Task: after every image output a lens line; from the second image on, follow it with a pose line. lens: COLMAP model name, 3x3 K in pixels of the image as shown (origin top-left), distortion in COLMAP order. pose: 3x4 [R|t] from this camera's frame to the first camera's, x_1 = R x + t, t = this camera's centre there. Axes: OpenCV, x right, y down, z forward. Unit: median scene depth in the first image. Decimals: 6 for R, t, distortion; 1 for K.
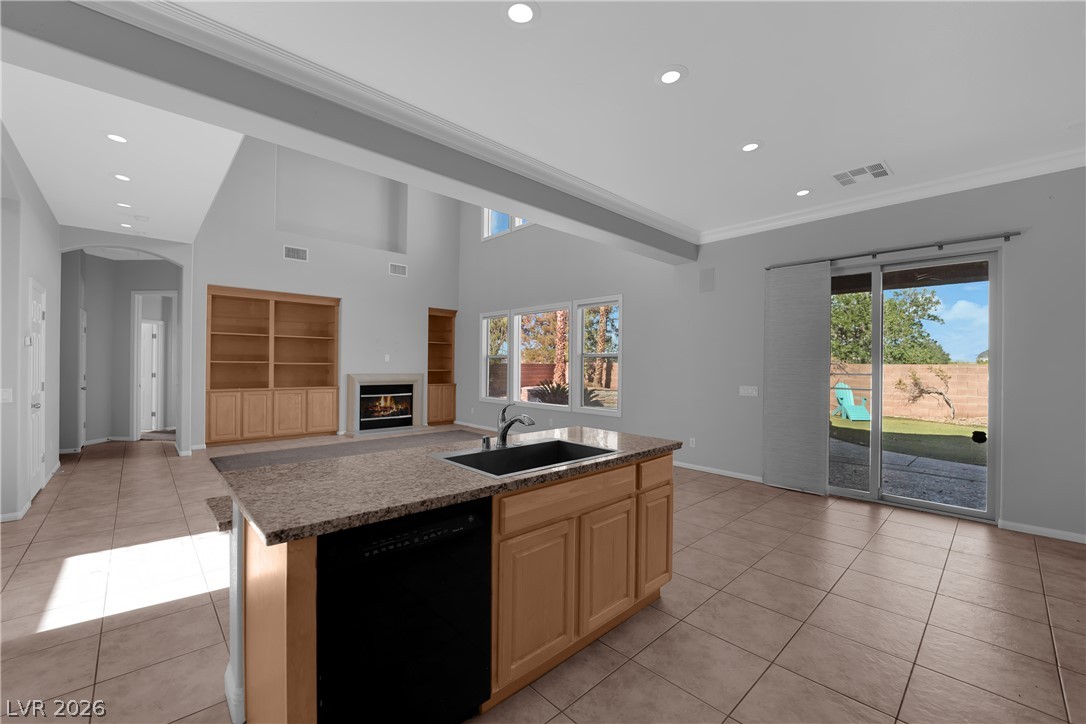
lens RADIAL K [[439.1, 0, 541.1], [0, 439.1, 364.1], [0, 0, 1]] dist [-0.008633, -0.003388]
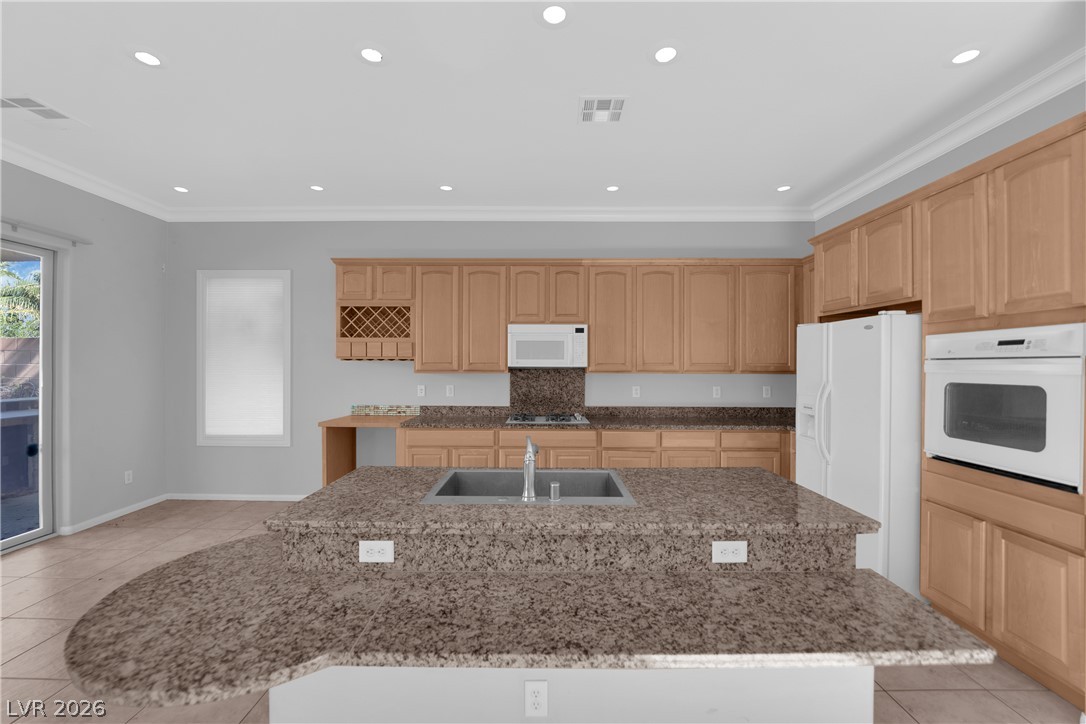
lens RADIAL K [[439.1, 0, 539.3], [0, 439.1, 363.6], [0, 0, 1]] dist [-0.008633, -0.003388]
pose [[-0.723963, -0.011244, 0.689748, -0.189354], [-0.010343, 0.999932, 0.005445, -0.014411], [-0.689762, -0.003192, -0.724029, 0.473417]]
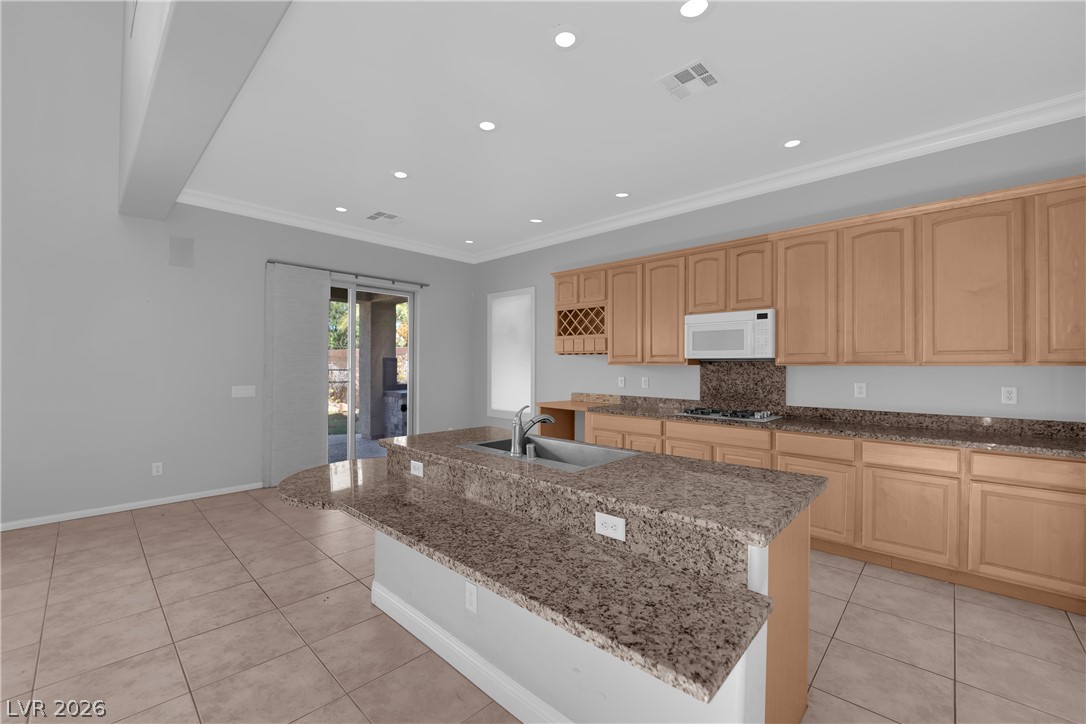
lens RADIAL K [[439.1, 0, 538.4], [0, 439.1, 363.5], [0, 0, 1]] dist [-0.008633, -0.003388]
pose [[-0.059307, -0.005958, 0.998222, -0.311379], [-0.005998, 0.999966, 0.005612, -0.002755], [-0.998222, -0.005654, -0.059340, 0.312642]]
